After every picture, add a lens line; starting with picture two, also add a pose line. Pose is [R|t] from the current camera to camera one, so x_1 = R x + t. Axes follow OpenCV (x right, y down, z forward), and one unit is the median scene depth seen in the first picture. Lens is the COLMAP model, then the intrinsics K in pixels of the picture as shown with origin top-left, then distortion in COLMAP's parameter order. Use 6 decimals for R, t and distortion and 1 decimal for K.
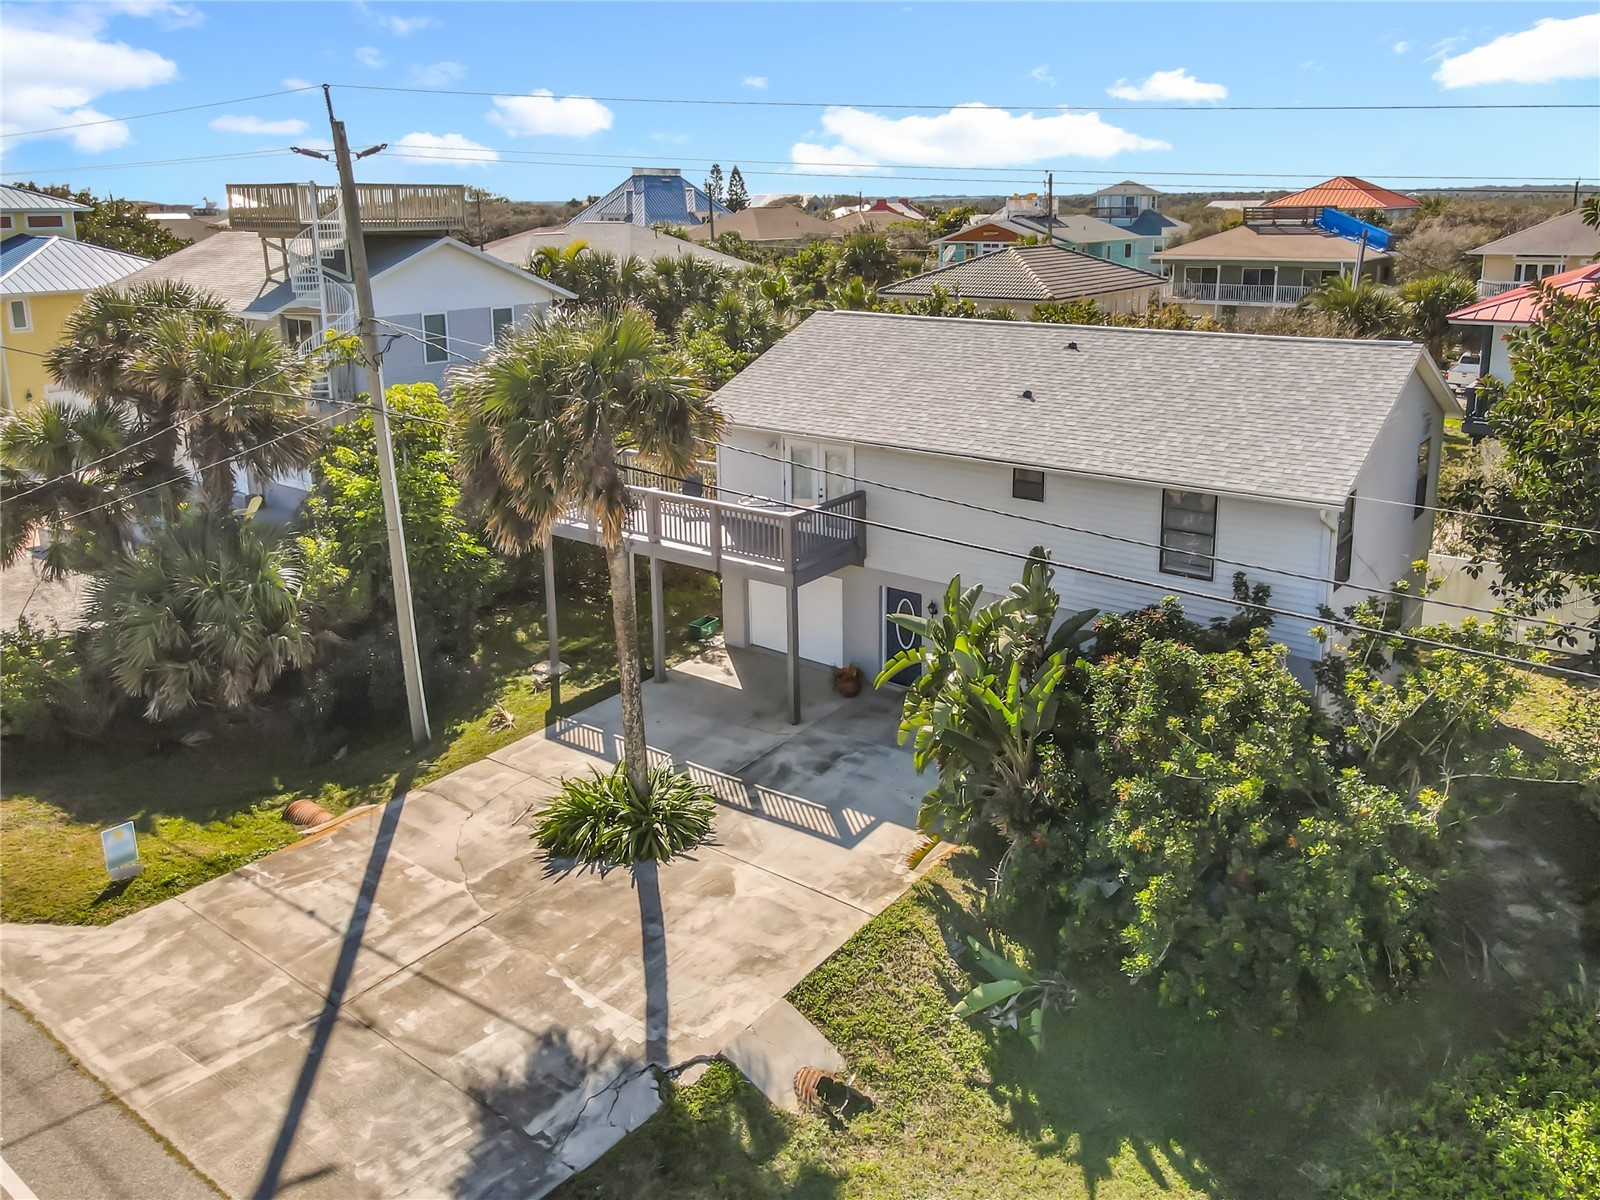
lens RADIAL K [[1246.3, 0, 830.4], [0, 1246.3, 499.7], [0, 0, 1]] dist [0.012519, 0.006313]
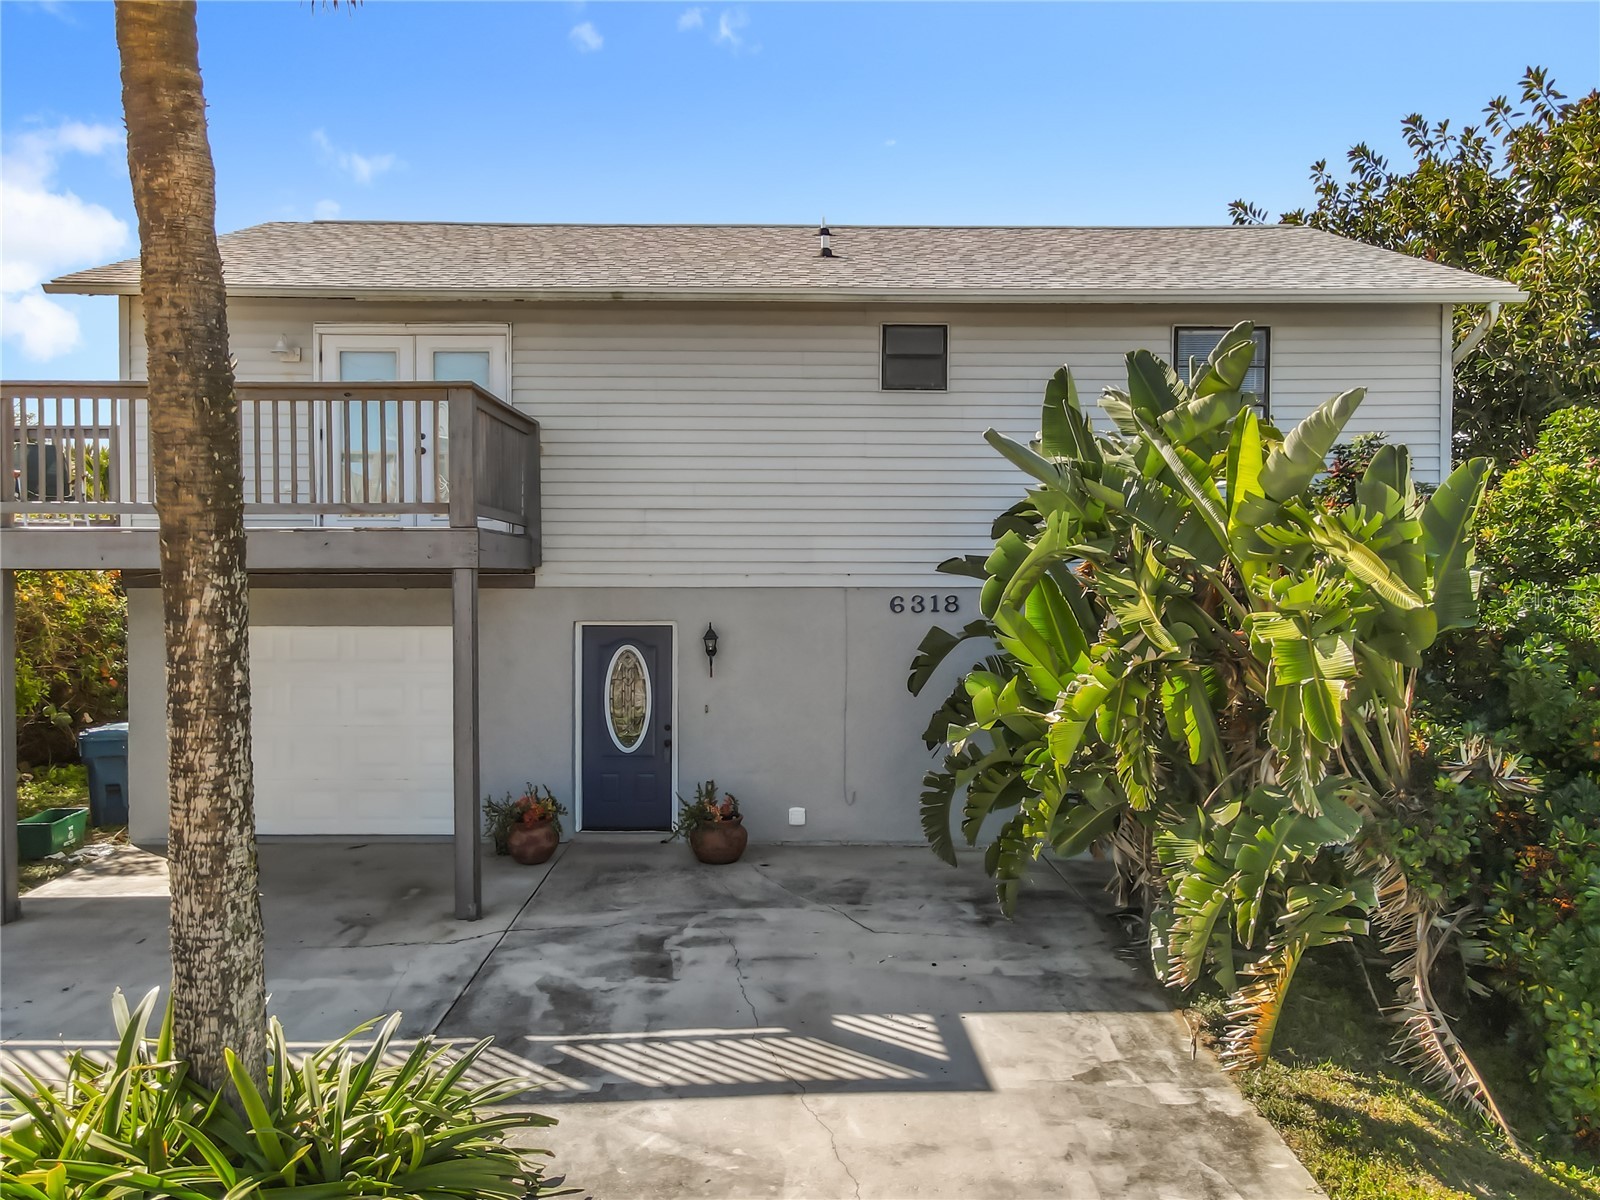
lens RADIAL K [[1191.2, 0, 821.2], [0, 1191.2, 606.6], [0, 0, 1]] dist [0.024642, 0.004797]
pose [[0.783898, -0.003159, 0.620882, -0.225123], [0.137355, 0.976093, -0.168452, 0.199934], [-0.605506, 0.217330, 0.765591, 0.750327]]
